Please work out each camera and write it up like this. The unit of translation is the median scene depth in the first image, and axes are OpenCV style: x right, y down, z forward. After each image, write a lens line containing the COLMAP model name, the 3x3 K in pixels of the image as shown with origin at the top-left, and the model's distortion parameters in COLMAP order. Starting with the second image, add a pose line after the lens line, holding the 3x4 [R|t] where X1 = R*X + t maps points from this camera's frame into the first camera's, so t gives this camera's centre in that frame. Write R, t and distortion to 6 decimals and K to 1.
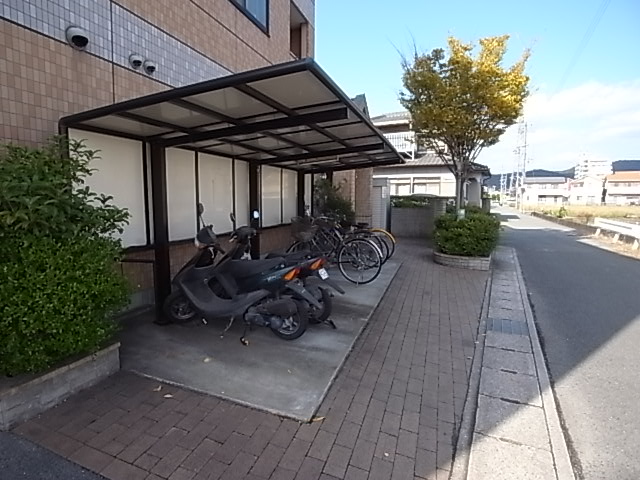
lens RADIAL K [[353.9, 0, 319.8], [0, 353.9, 237.3], [0, 0, 1]] dist [-0.025957, 0.000018]
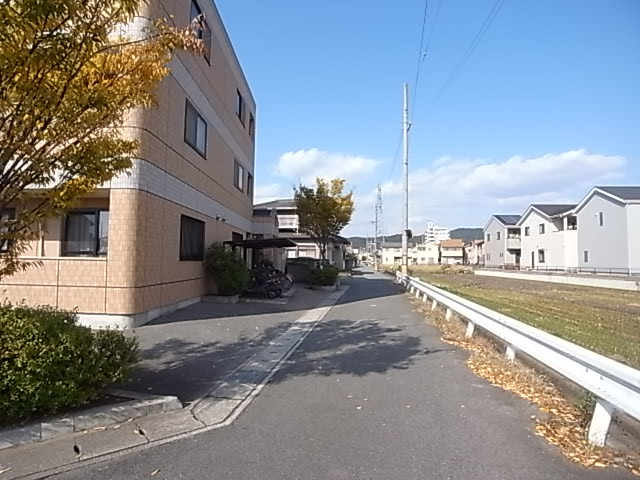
lens RADIAL K [[353.9, 0, 320.0], [0, 353.9, 239.5], [0, 0, 1]] dist [-0.025957, 0.000018]
pose [[0.946590, 0.024347, 0.321519, -0.117234], [0.028309, 0.987019, -0.158087, 0.039241], [-0.321194, 0.158746, 0.933614, -0.390417]]
